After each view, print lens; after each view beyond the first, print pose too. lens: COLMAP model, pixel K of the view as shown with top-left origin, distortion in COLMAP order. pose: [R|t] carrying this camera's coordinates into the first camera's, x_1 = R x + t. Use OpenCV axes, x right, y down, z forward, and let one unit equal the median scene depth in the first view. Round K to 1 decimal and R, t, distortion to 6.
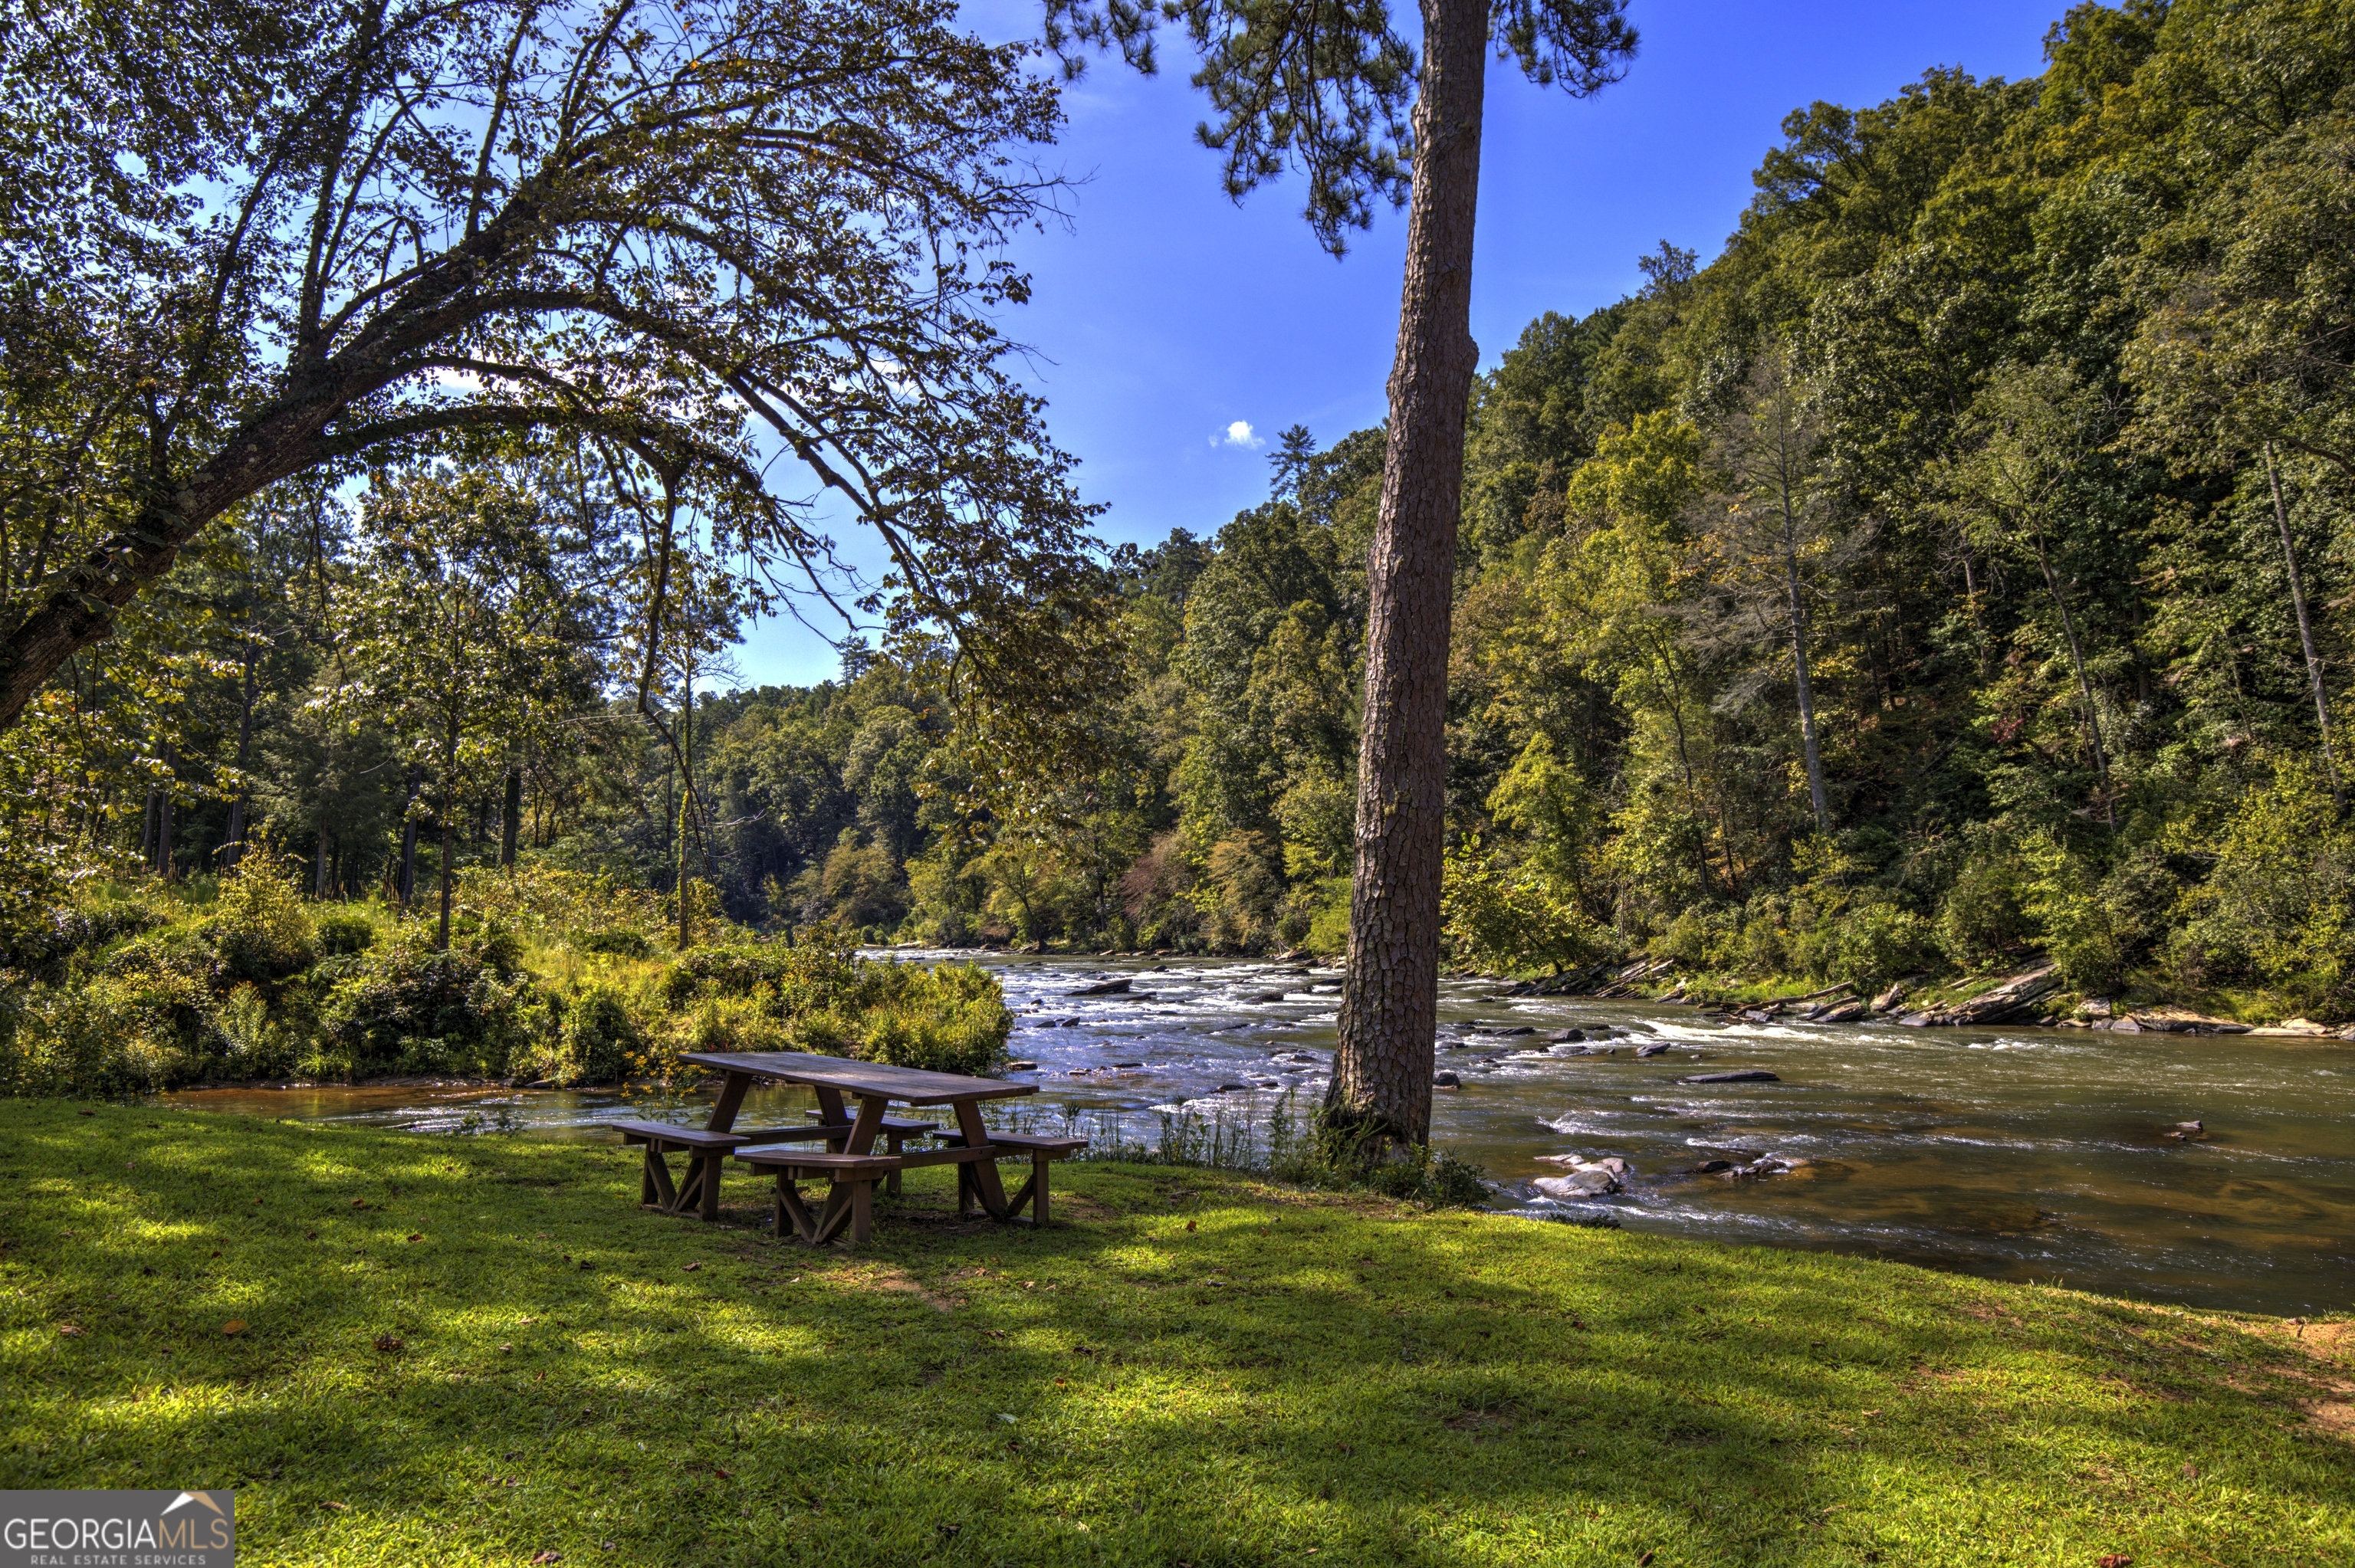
lens RADIAL K [[1469.8, 0, 1183.9], [0, 1469.8, 822.0], [0, 0, 1]] dist [0.006484, -0.001689]
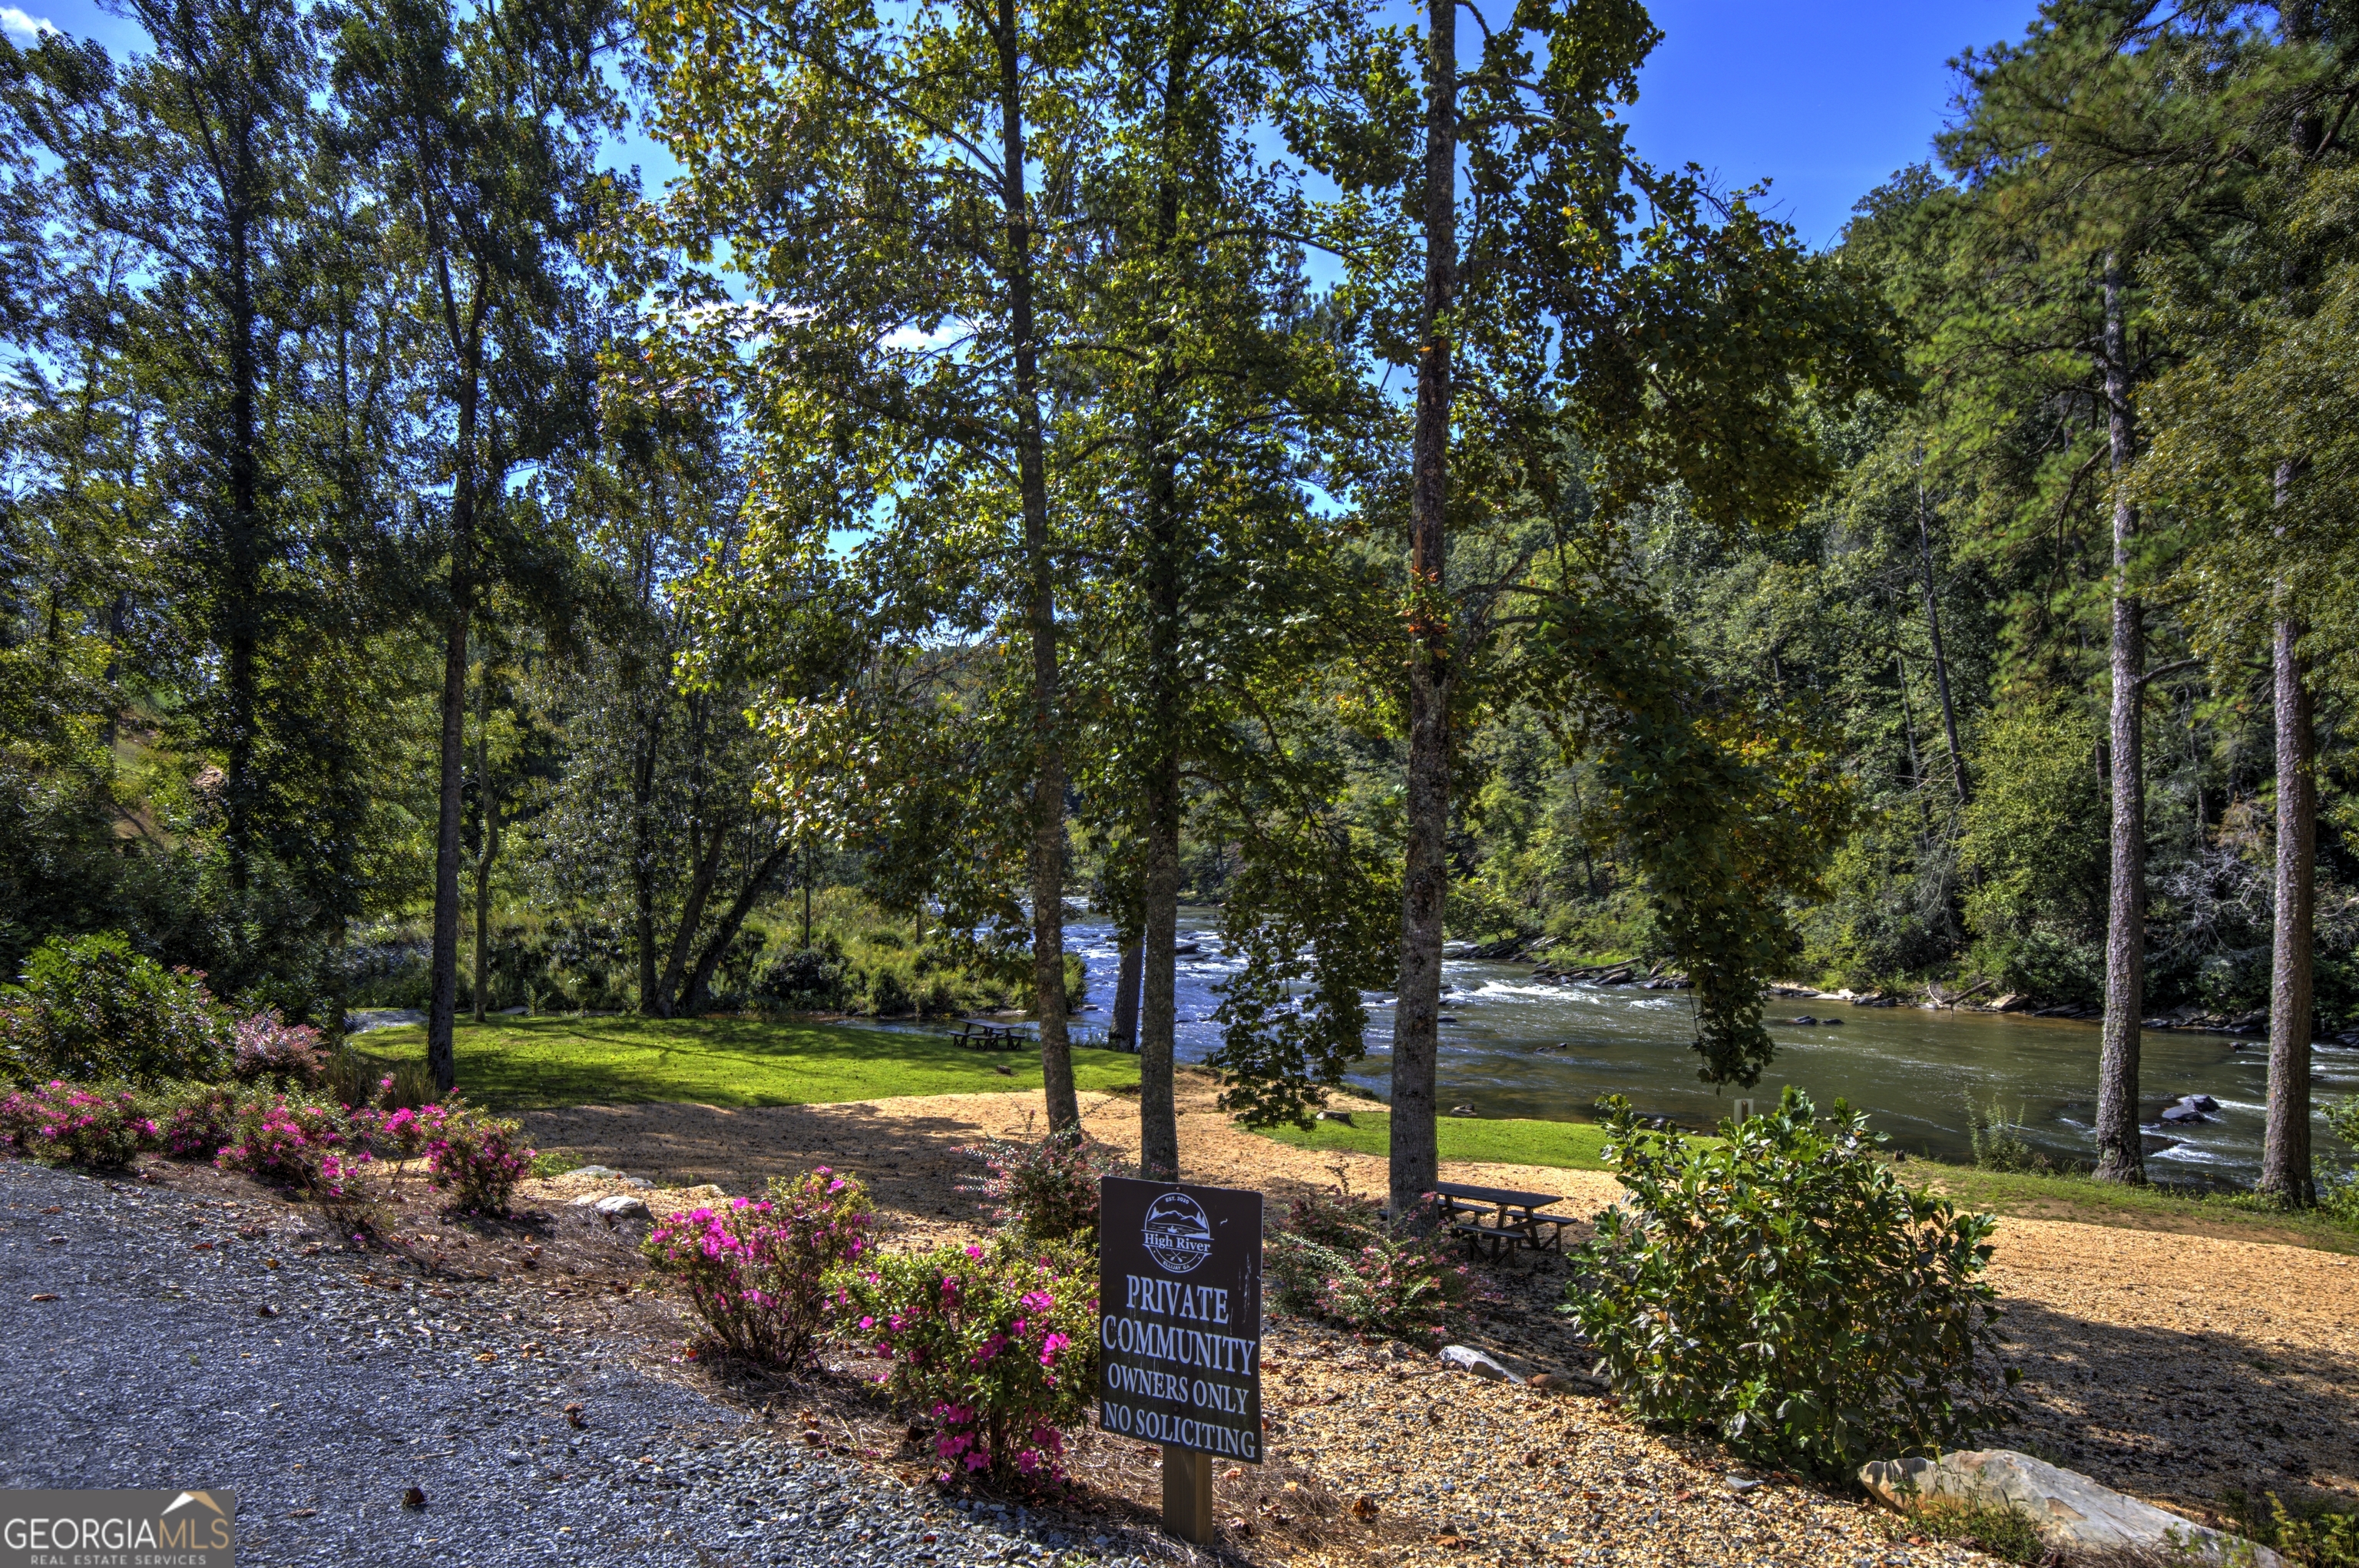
lens RADIAL K [[1472.5, 0, 1186.0], [0, 1472.5, 822.0], [0, 0, 1]] dist [0.006484, -0.001689]
pose [[0.993541, 0.000451, -0.113473, 0.139746], [0.005552, 0.998601, 0.052584, -0.107949], [0.113338, -0.052874, 0.992149, -0.540072]]
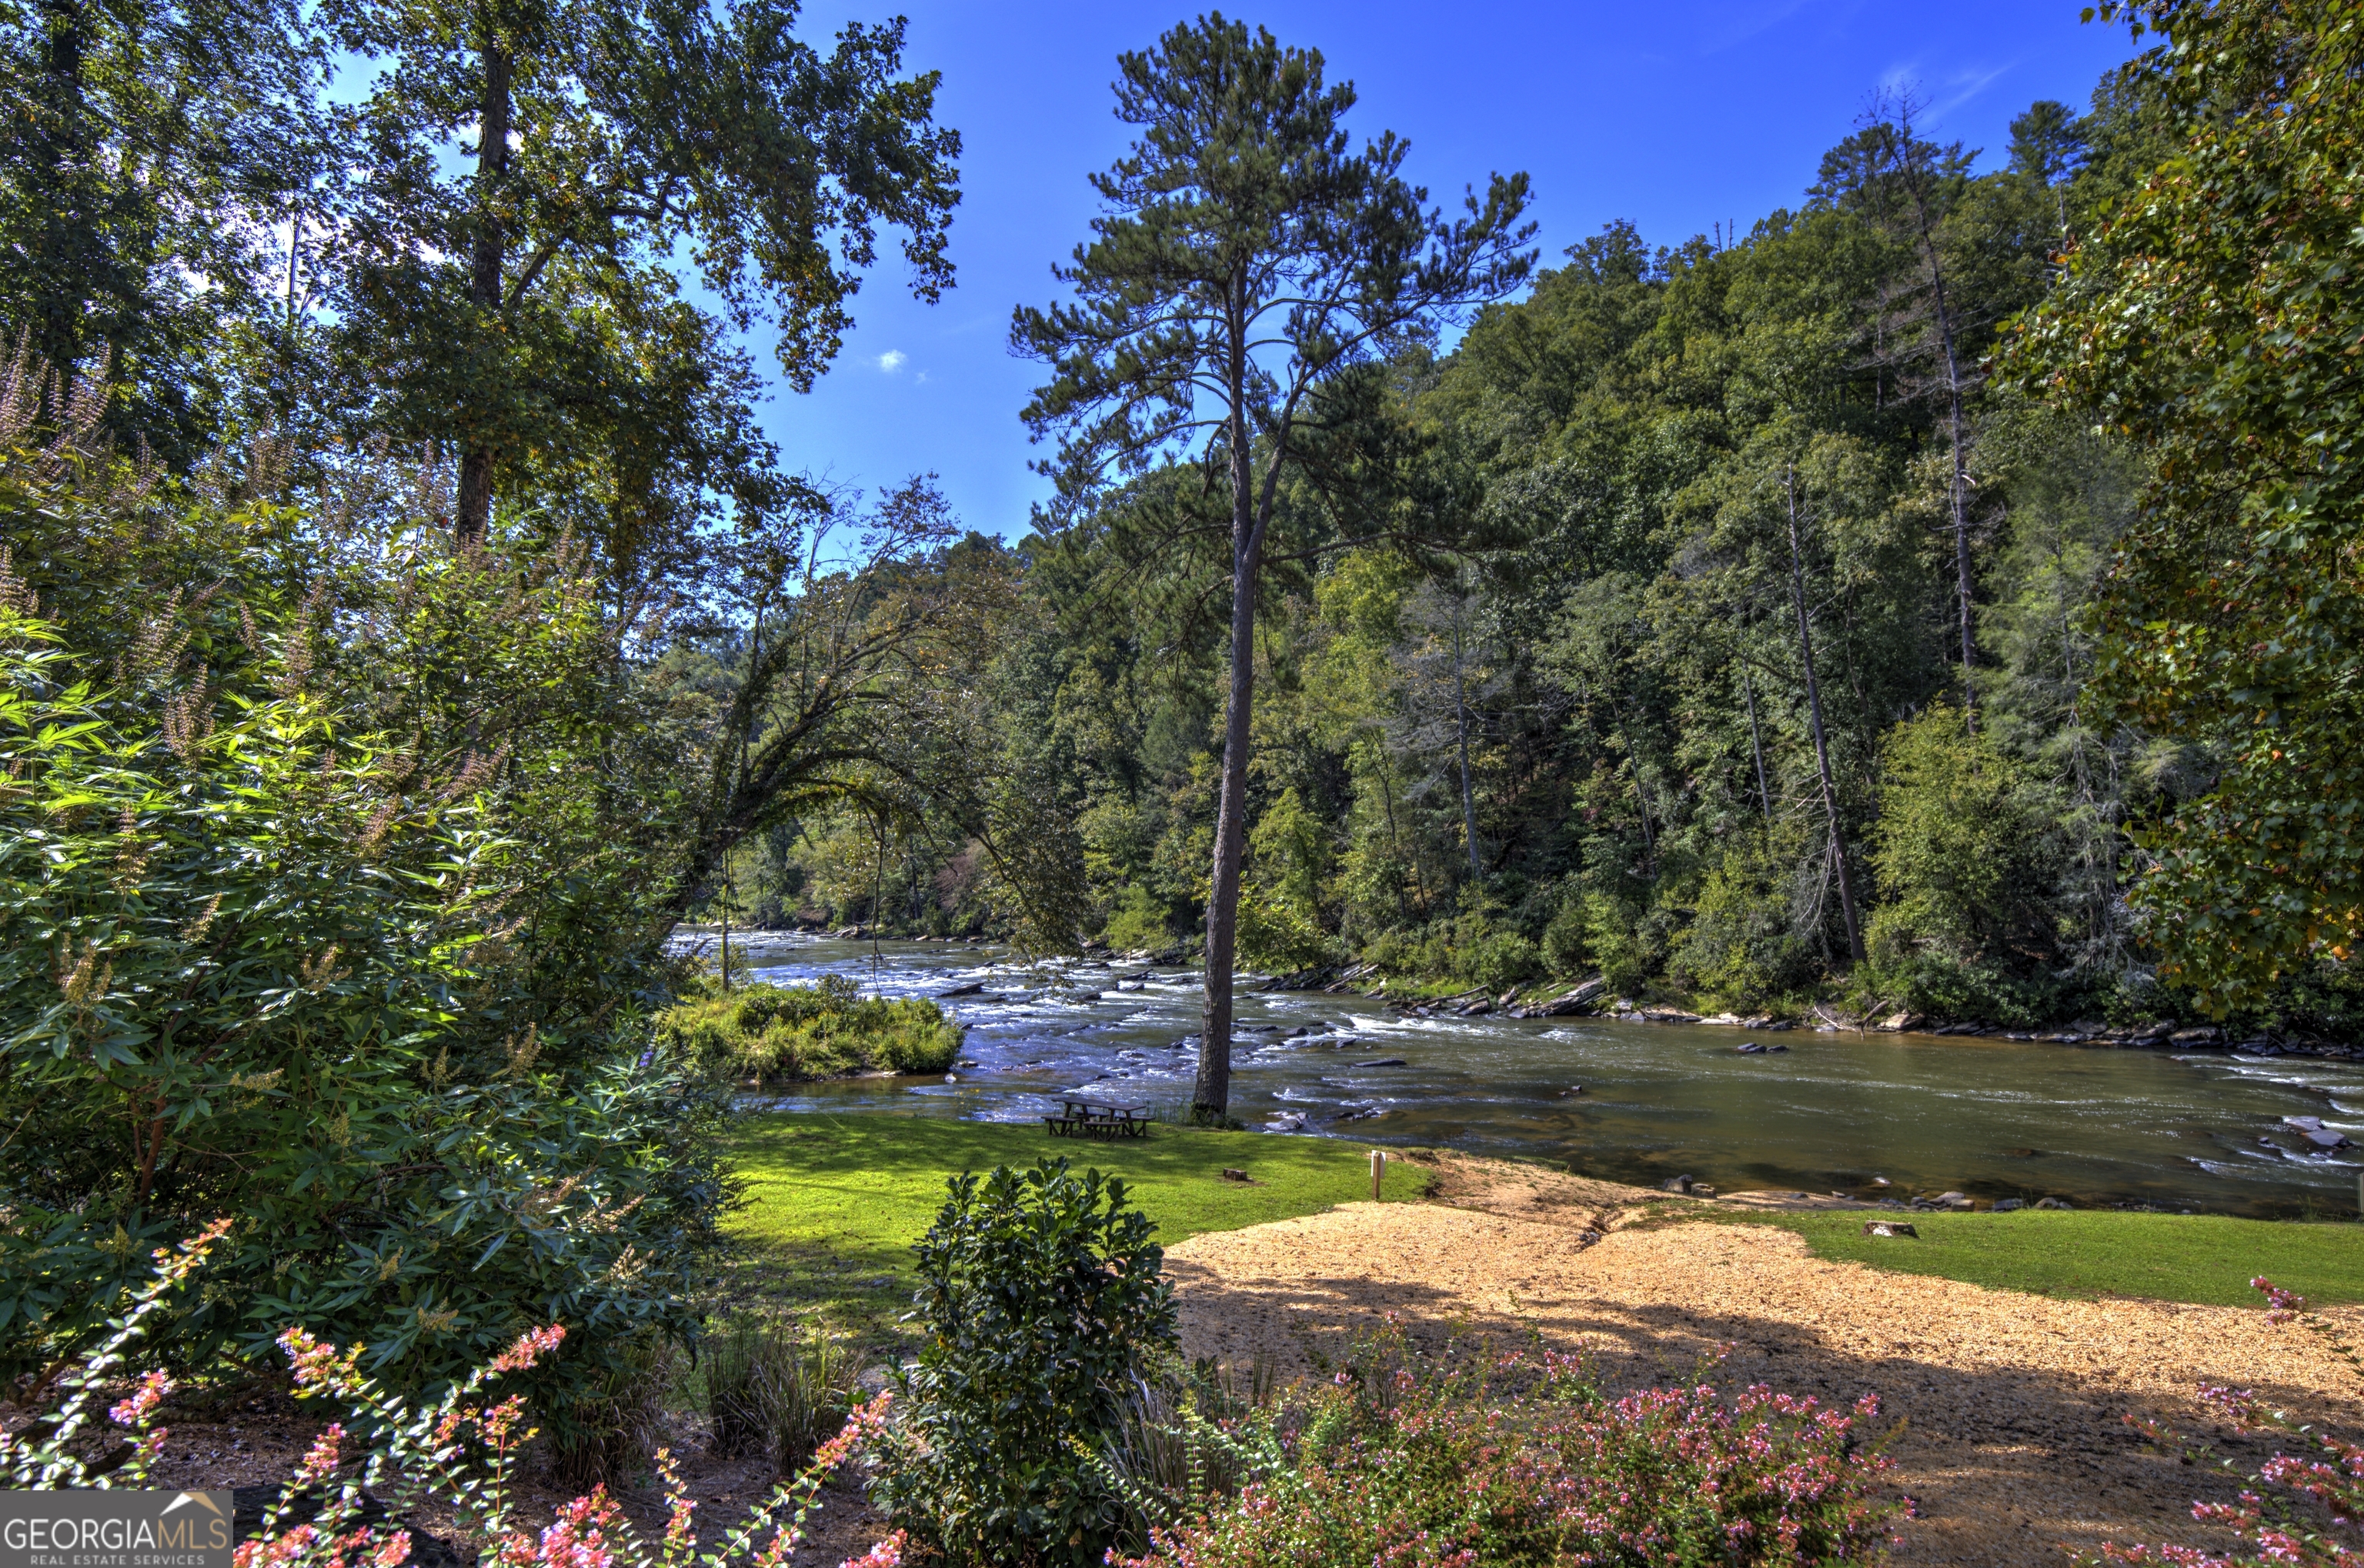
lens RADIAL K [[1475.5, 0, 1188.5], [0, 1475.5, 822.1], [0, 0, 1]] dist [0.006484, -0.001689]
pose [[0.987079, 0.002272, 0.160220, -0.076689], [-0.007422, 0.999474, 0.031554, -0.091727], [-0.160064, -0.032336, 0.986577, -0.380074]]
